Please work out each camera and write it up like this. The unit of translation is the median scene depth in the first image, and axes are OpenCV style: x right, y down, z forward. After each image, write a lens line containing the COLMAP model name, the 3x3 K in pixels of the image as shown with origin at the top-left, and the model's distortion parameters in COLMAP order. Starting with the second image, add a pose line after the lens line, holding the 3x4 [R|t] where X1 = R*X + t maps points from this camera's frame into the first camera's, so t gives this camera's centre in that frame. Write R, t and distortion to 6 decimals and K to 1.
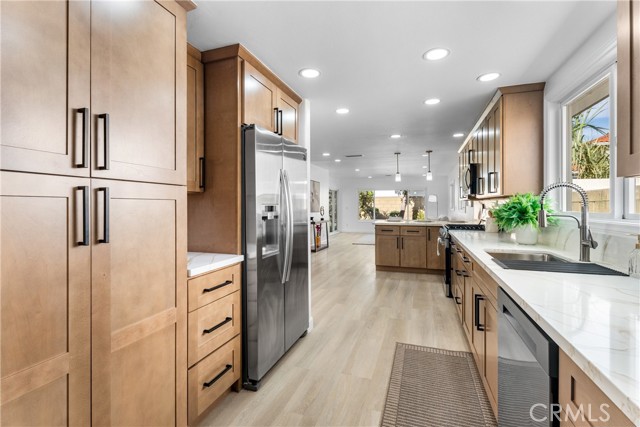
lens RADIAL K [[287.2, 0, 319.4], [0, 287.2, 210.9], [0, 0, 1]] dist [-0.000005, 0.000762]
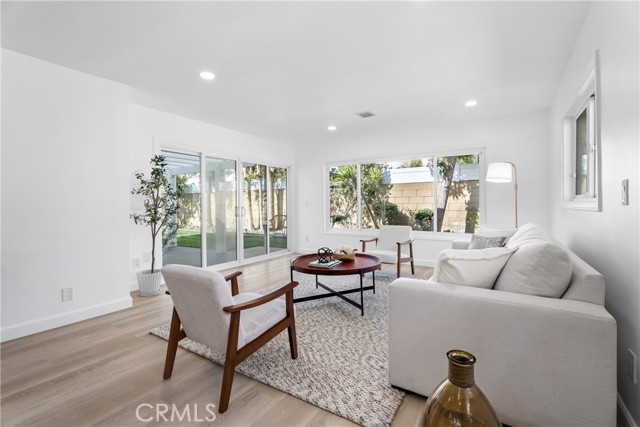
lens RADIAL K [[287.2, 0, 321.2], [0, 287.2, 210.6], [0, 0, 1]] dist [-0.000005, 0.000762]
pose [[0.972169, 0.002190, -0.234269, 0.196493], [0.000414, 0.999939, 0.011065, -0.003114], [0.234279, -0.010854, 0.972109, 0.448569]]
